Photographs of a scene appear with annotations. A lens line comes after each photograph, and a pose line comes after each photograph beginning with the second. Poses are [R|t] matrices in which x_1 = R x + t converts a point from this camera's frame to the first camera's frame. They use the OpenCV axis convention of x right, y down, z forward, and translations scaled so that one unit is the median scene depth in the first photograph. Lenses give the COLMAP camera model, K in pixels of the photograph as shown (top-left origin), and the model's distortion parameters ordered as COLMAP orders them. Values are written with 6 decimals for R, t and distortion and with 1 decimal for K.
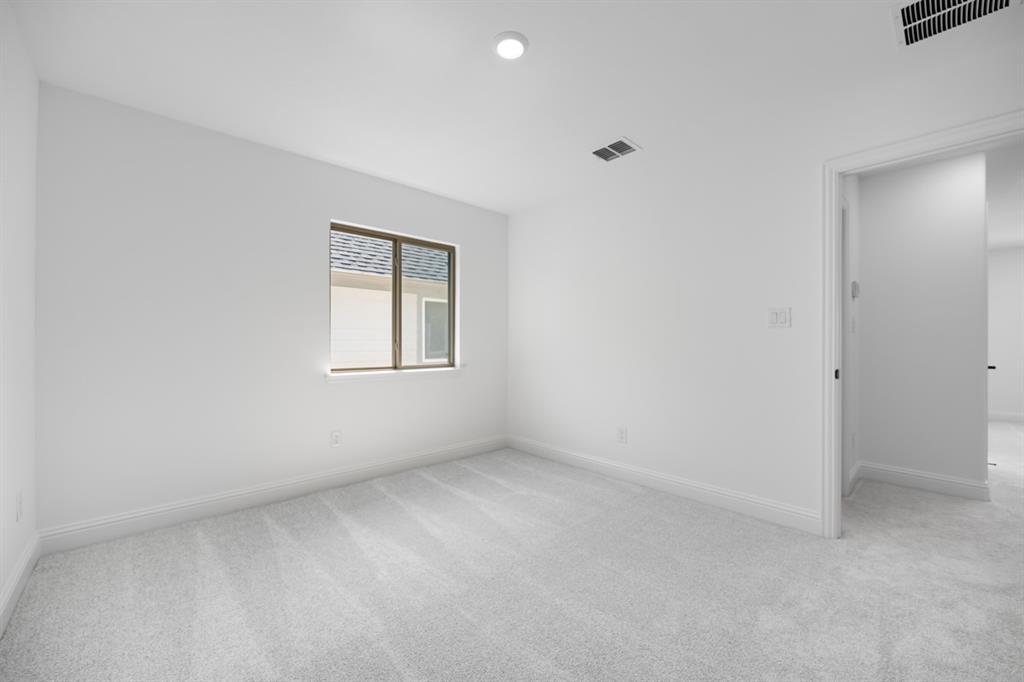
lens RADIAL K [[403.7, 0, 515.8], [0, 403.7, 344.8], [0, 0, 1]] dist [0.004769, -0.000132]
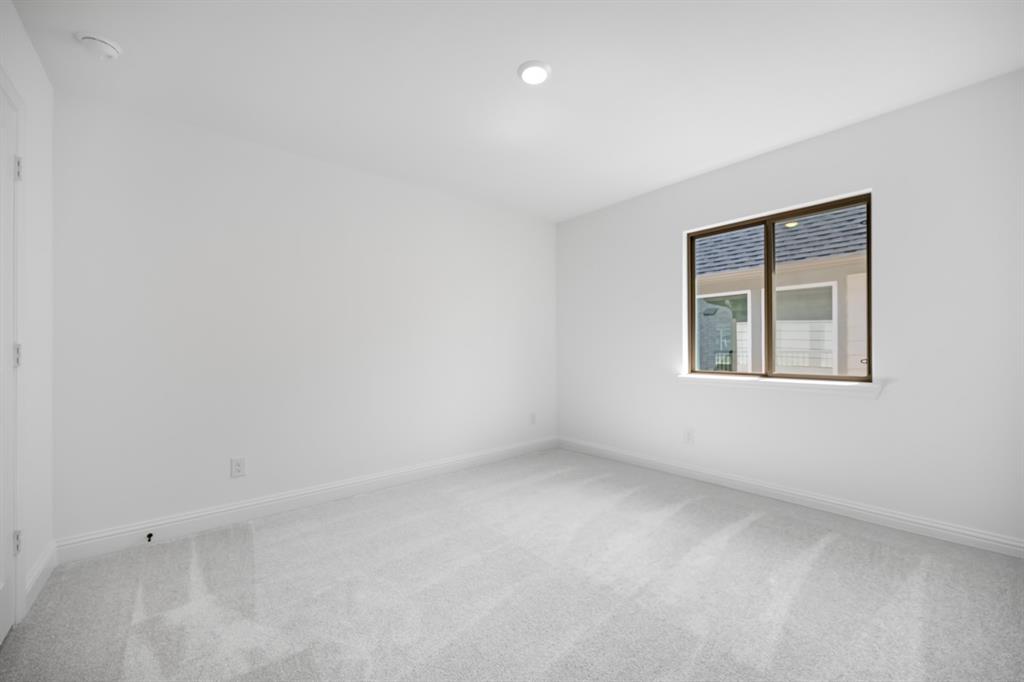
lens RADIAL K [[403.7, 0, 515.9], [0, 403.7, 345.2], [0, 0, 1]] dist [0.004769, -0.000132]
pose [[-0.037694, -0.010548, -0.999234, 0.550026], [0.005951, 0.999924, -0.010780, 0.000454], [0.999272, -0.006353, -0.037628, 0.510699]]
